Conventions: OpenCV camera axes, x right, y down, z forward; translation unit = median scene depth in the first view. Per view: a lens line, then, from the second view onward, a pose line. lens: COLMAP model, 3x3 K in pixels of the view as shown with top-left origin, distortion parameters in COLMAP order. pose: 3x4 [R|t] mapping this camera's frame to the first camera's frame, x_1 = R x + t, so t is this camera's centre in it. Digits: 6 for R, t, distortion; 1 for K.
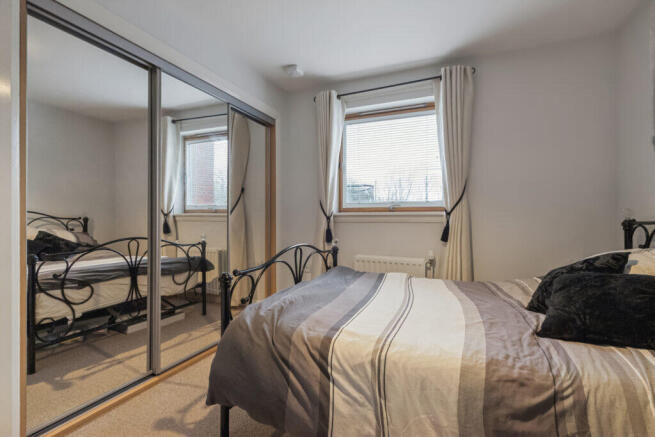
lens RADIAL K [[309.7, 0, 322.9], [0, 309.7, 217.5], [0, 0, 1]] dist [-0.001268, 0.000242]
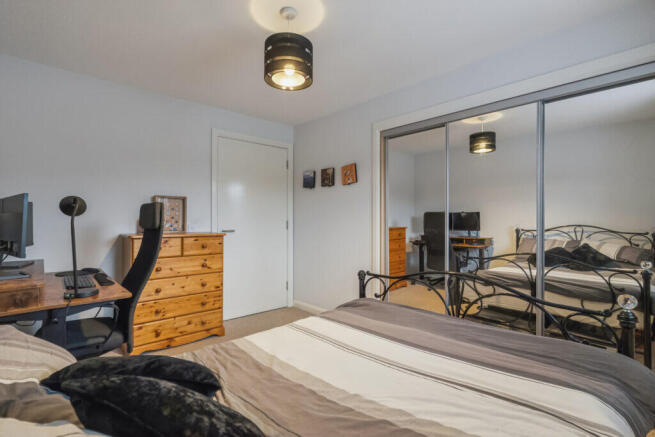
lens RADIAL K [[309.7, 0, 324.9], [0, 309.7, 220.6], [0, 0, 1]] dist [-0.001268, 0.000242]
pose [[-0.352908, -0.010966, -0.935594, 0.719591], [-0.009219, 0.999924, -0.008242, -0.034521], [0.935613, 0.005717, -0.352982, 0.820453]]
